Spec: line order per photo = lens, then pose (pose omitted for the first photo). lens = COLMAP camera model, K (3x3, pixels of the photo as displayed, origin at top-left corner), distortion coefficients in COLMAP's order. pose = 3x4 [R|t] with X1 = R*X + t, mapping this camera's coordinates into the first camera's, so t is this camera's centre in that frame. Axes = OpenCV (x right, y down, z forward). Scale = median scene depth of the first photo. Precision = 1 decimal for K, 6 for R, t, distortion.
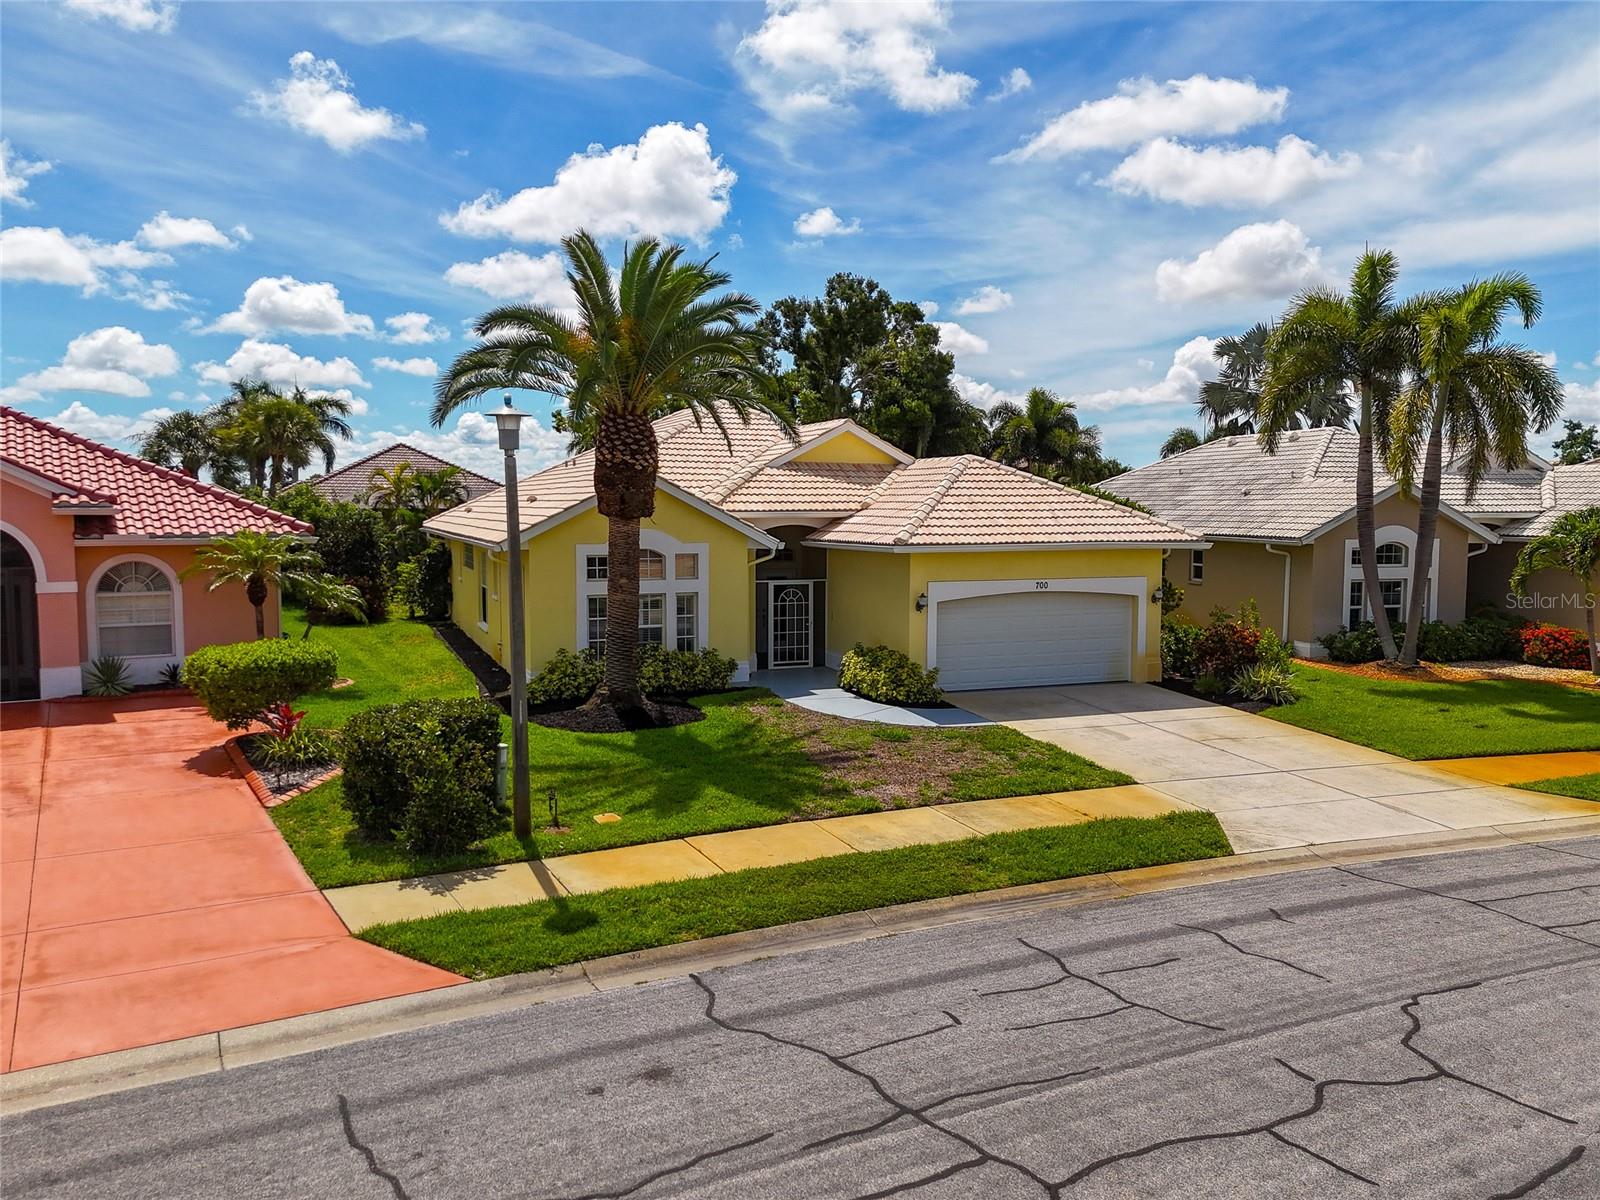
lens RADIAL K [[1190.6, 0, 800.0], [0, 1190.6, 600.0], [0, 0, 1]] dist [0.063223, -0.052337]
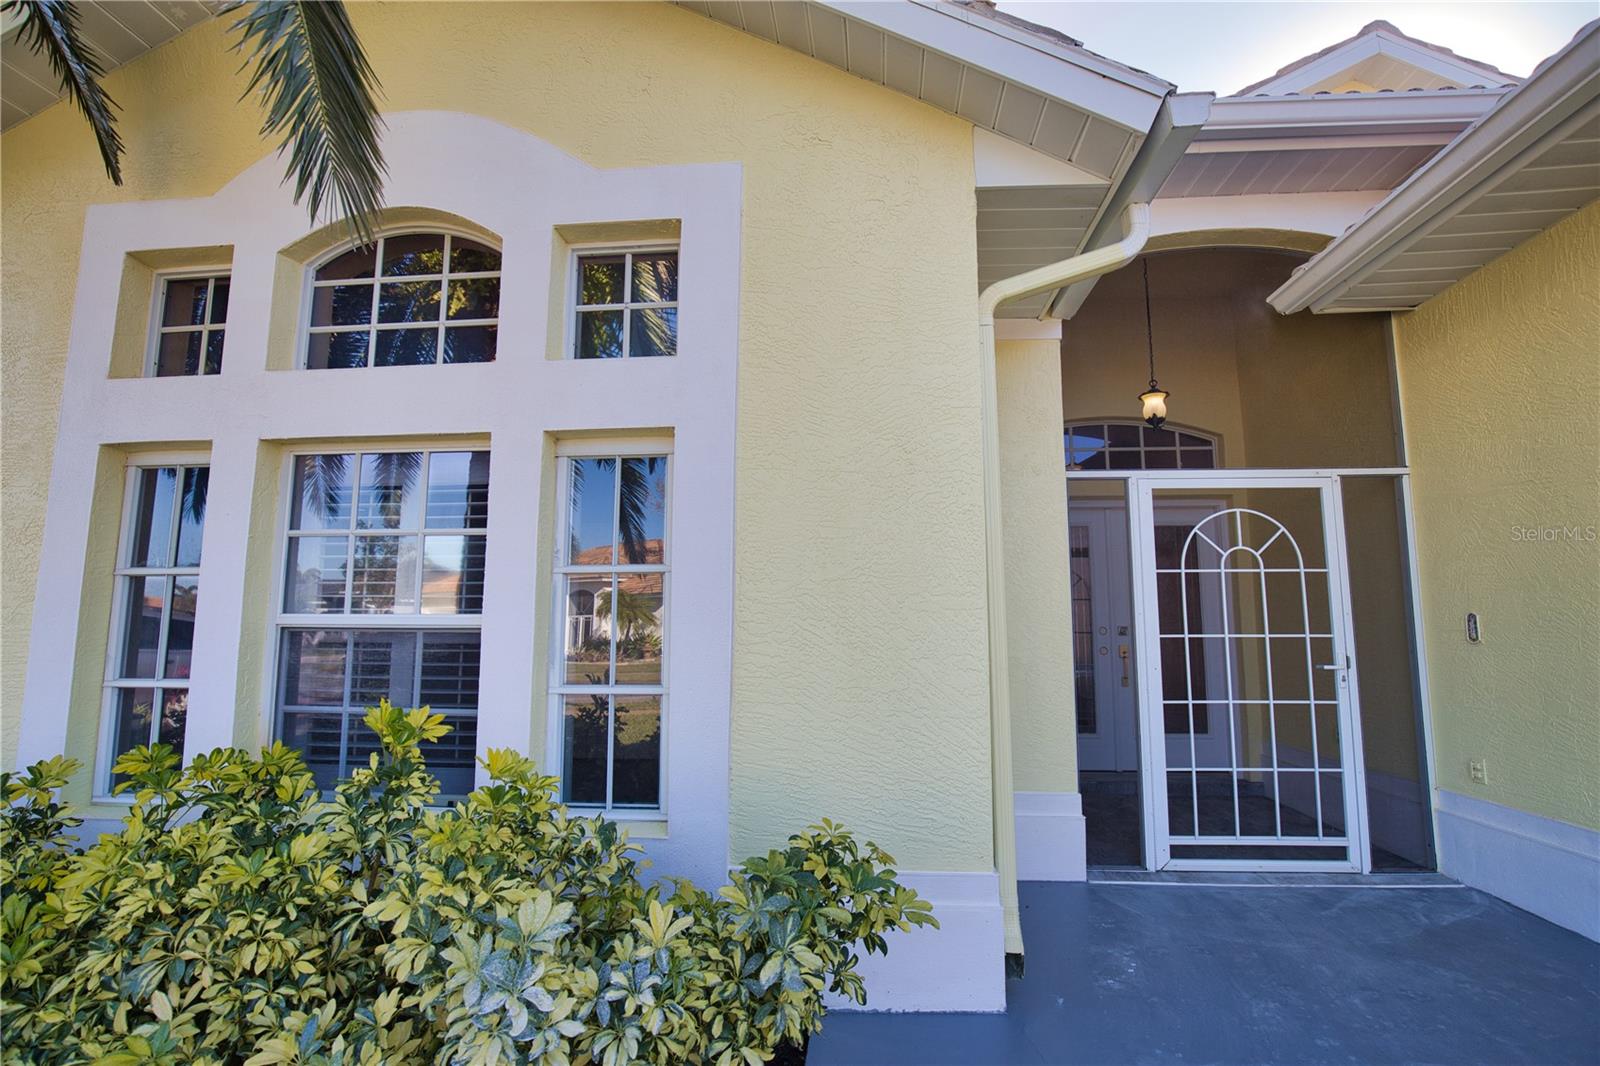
lens RADIAL K [[763.8, 0, 800.0], [0, 763.8, 533.0], [0, 0, 1]] dist [-0.023070, -0.000105]
pose [[0.898305, -0.054326, -0.436001, -0.023520], [-0.035042, 0.980307, -0.194346, 0.032141], [0.437973, 0.189860, 0.878711, 1.006853]]
